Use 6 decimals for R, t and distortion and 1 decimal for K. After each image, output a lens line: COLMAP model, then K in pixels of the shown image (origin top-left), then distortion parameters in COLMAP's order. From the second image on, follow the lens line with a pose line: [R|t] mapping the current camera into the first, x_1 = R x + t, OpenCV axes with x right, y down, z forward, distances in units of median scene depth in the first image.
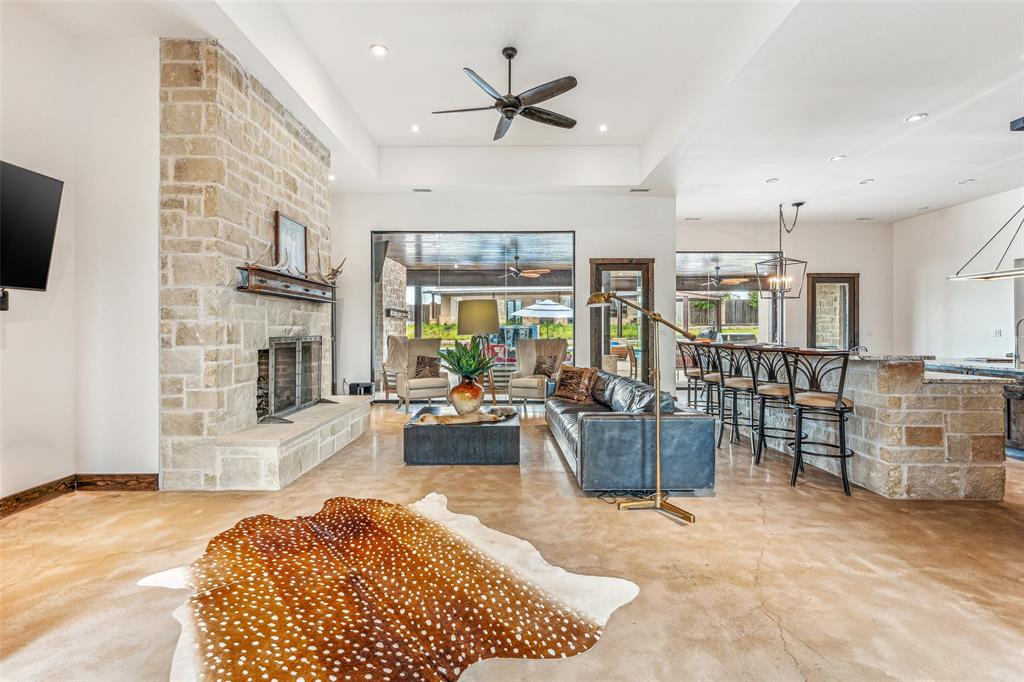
lens RADIAL K [[458.3, 0, 507.2], [0, 458.3, 327.5], [0, 0, 1]] dist [-0.001984, 0.000522]
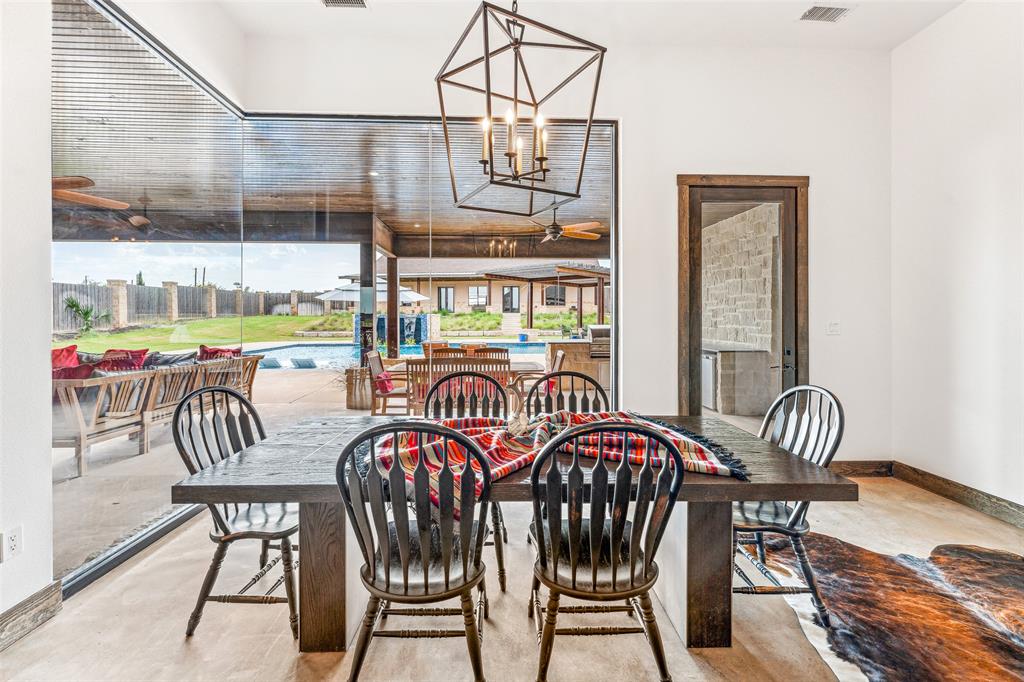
lens RADIAL K [[415.1, 0, 517.6], [0, 415.1, 318.4], [0, 0, 1]] dist [-0.003582, -0.000348]
pose [[0.998832, -0.003503, 0.048200, 0.559147], [0.003390, 0.999991, 0.002412, 0.001197], [-0.048208, -0.002246, 0.998835, 0.730792]]
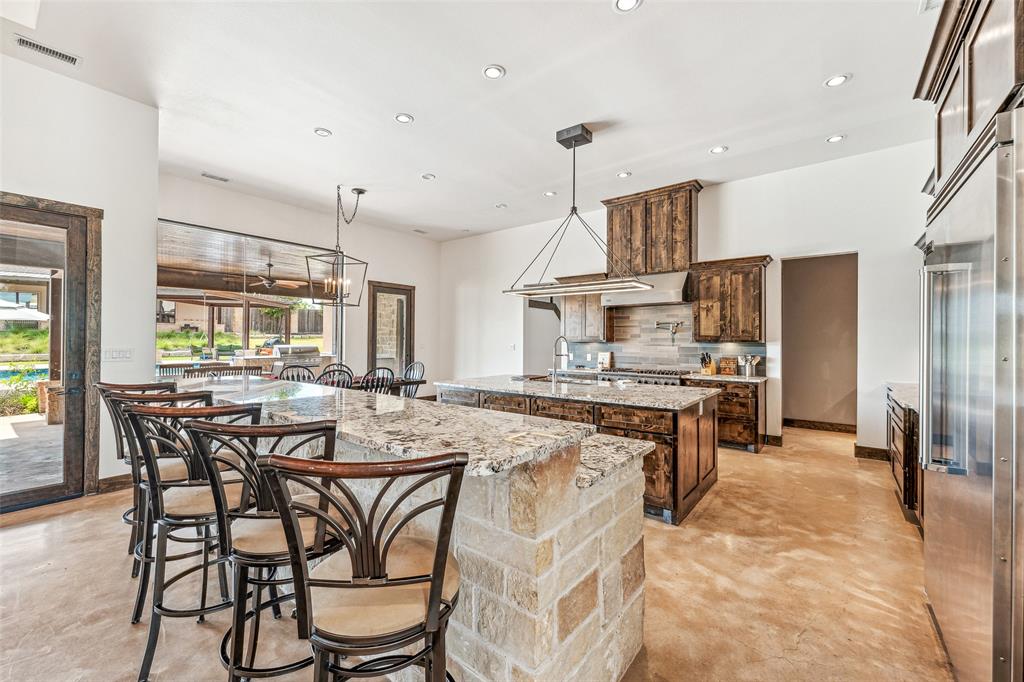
lens RADIAL K [[415.1, 0, 514.6], [0, 415.1, 337.5], [0, 0, 1]] dist [-0.003582, -0.000348]
pose [[0.610429, 0.004628, 0.792057, 0.207864], [-0.008673, 0.999962, 0.000842, -0.010854], [-0.792023, -0.007383, 0.610446, 0.307648]]
